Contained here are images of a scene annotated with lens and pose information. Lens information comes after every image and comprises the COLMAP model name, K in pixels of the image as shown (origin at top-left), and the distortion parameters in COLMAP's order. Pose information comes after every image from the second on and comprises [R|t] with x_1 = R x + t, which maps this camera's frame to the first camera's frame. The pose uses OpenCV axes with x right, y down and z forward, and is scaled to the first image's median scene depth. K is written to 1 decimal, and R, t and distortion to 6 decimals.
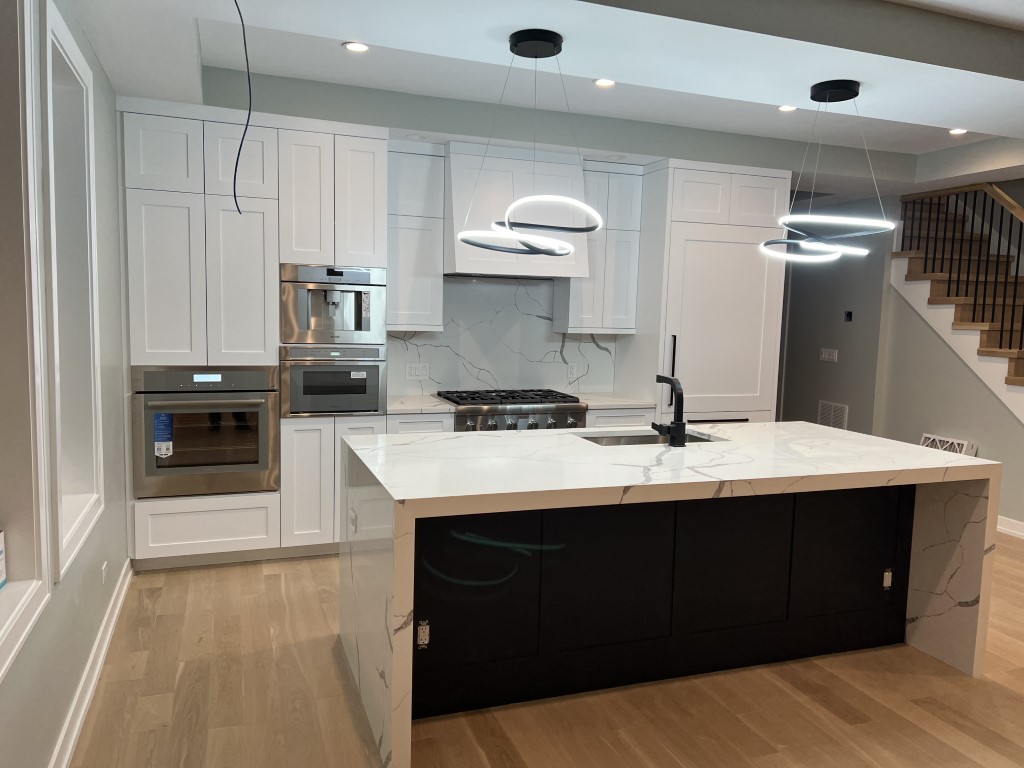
lens RADIAL K [[772.4, 0, 511.7], [0, 772.4, 382.5], [0, 0, 1]] dist [0.040378, -0.031060]
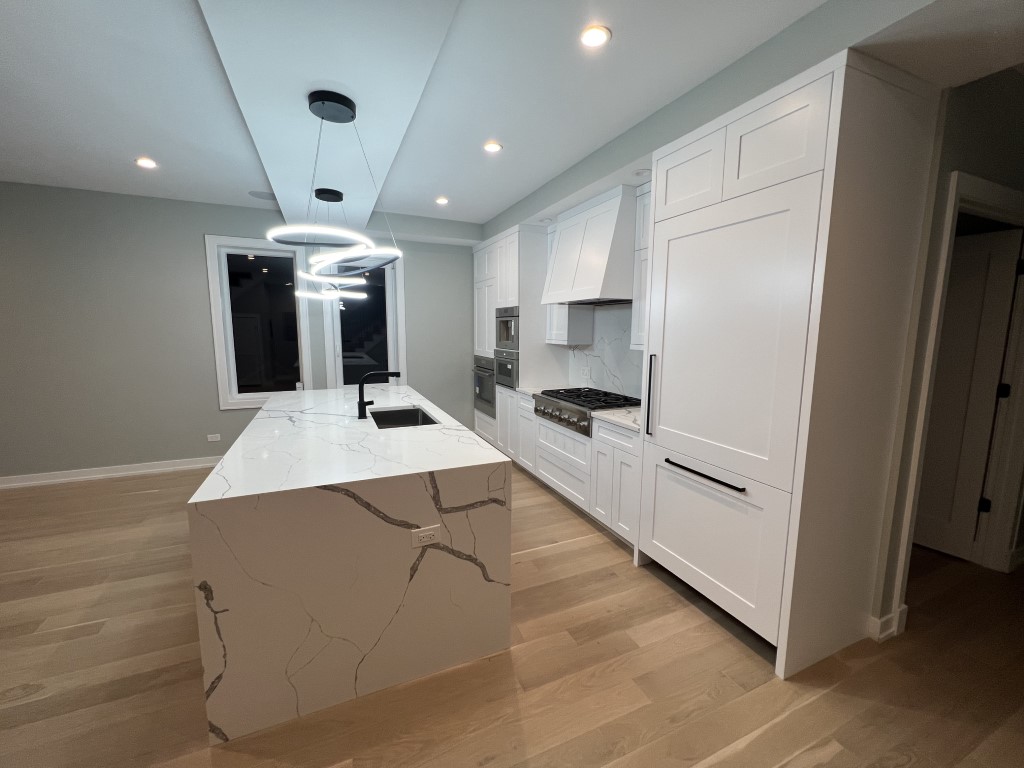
lens RADIAL K [[409.5, 0, 508.9], [0, 409.5, 377.8], [0, 0, 1]] dist [-0.003119, 0.000446]
pose [[0.050688, 0.104252, -0.993258, 0.802847], [-0.092254, 0.990773, 0.099283, -0.083982], [0.994445, 0.086600, 0.059838, 0.996924]]
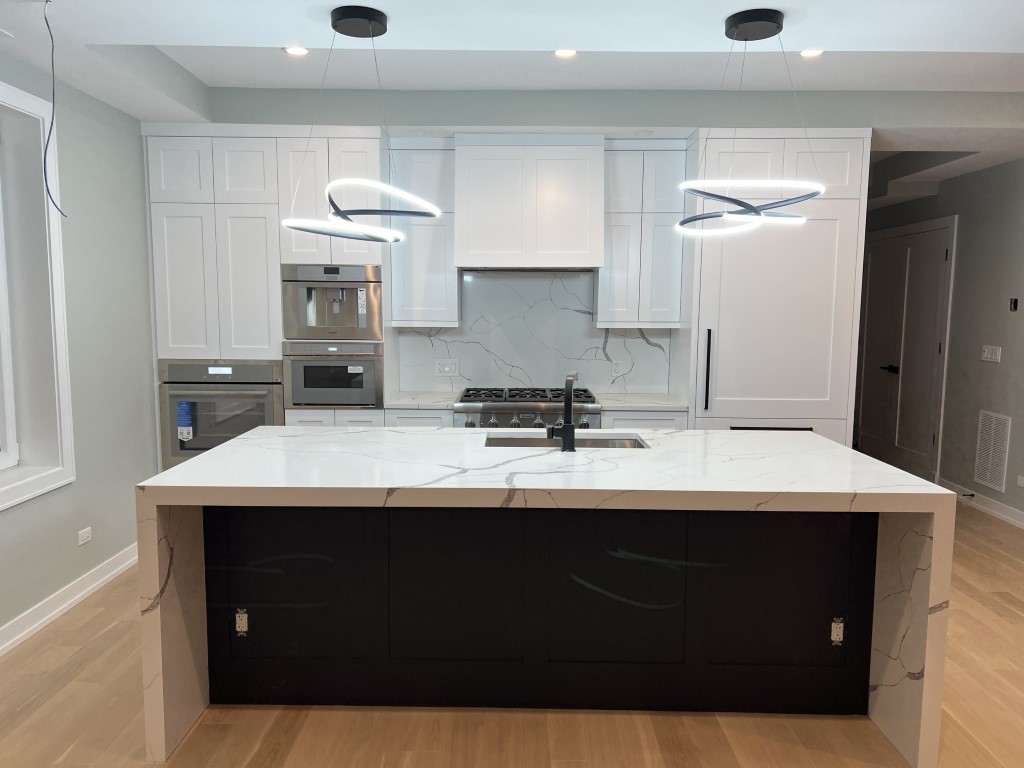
lens RADIAL K [[772.4, 0, 507.8], [0, 772.4, 384.0], [0, 0, 1]] dist [0.040378, -0.031060]
pose [[0.932697, 0.016879, -0.360265, 0.382357], [-0.016922, 0.999852, 0.003034, 0.003177], [0.360263, 0.003267, 0.932845, 0.117877]]
